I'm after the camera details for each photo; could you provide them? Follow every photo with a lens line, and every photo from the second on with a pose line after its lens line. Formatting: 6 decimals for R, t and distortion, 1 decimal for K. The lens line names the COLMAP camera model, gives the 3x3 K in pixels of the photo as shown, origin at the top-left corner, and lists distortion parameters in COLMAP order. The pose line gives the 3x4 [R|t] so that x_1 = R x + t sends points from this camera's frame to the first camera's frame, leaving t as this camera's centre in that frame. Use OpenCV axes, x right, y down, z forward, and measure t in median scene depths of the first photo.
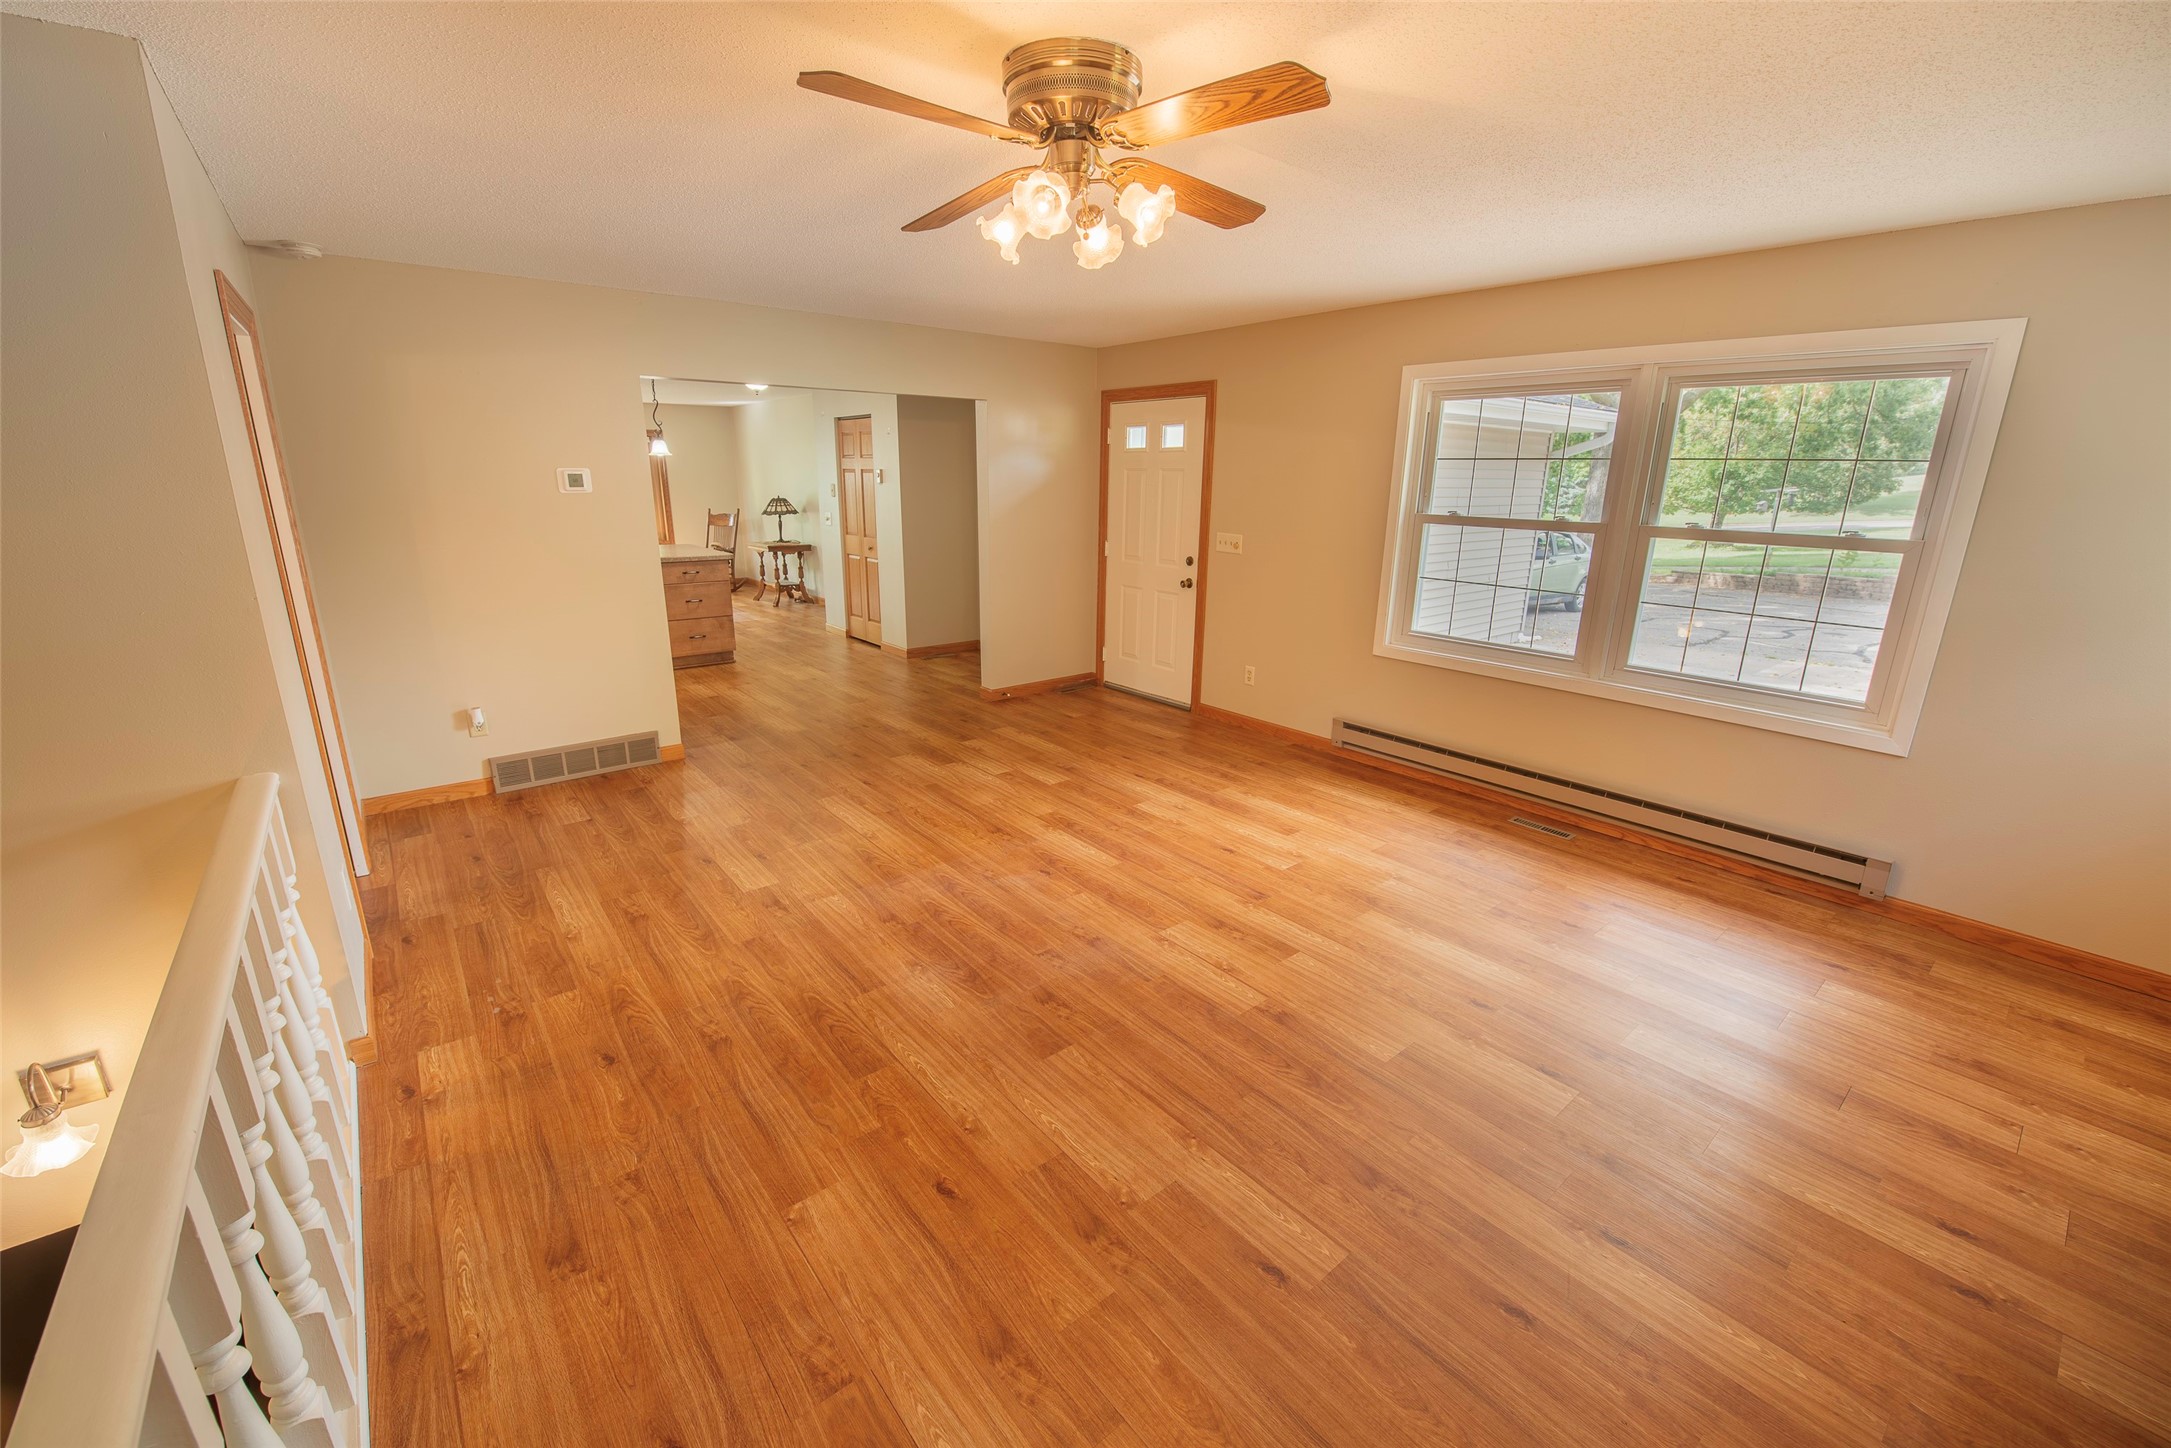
lens RADIAL K [[870.7, 0, 1077.8], [0, 870.7, 715.8], [0, 0, 1]] dist [-0.012552, -0.000238]
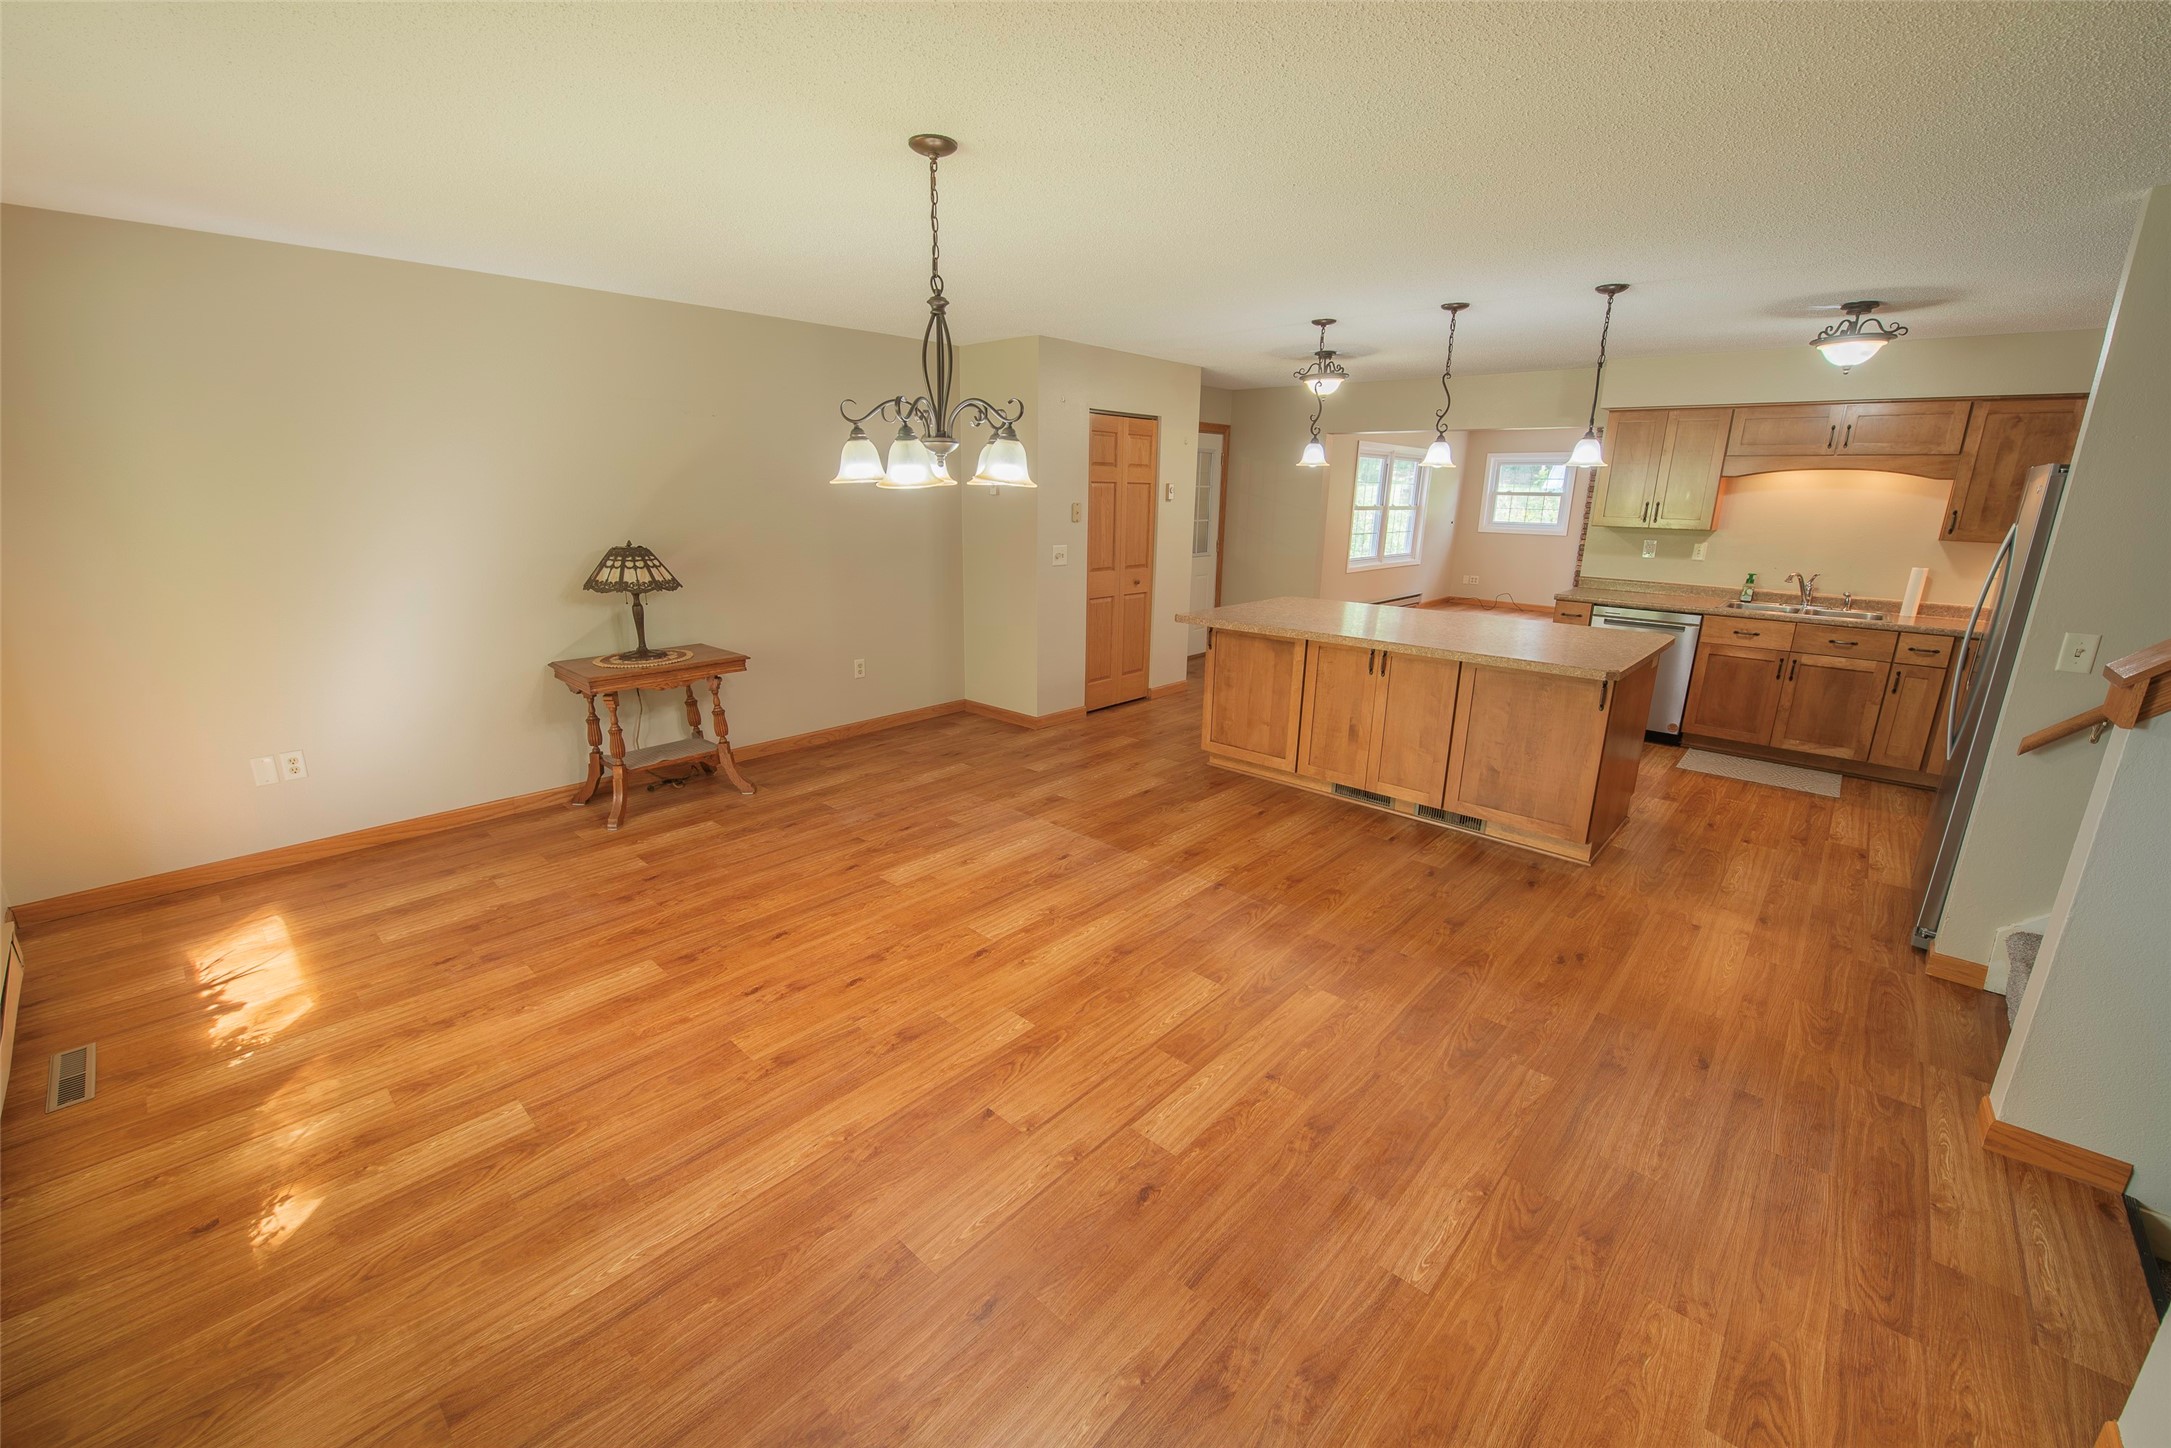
lens RADIAL K [[866.6, 0, 1074.9], [0, 866.6, 719.3], [0, 0, 1]] dist [-0.011294, -0.004624]
pose [[-0.141810, -0.269048, 0.952630, -2.272497], [0.250516, 0.921274, 0.297484, -0.728021], [-0.957670, 0.280835, -0.063245, 2.542989]]
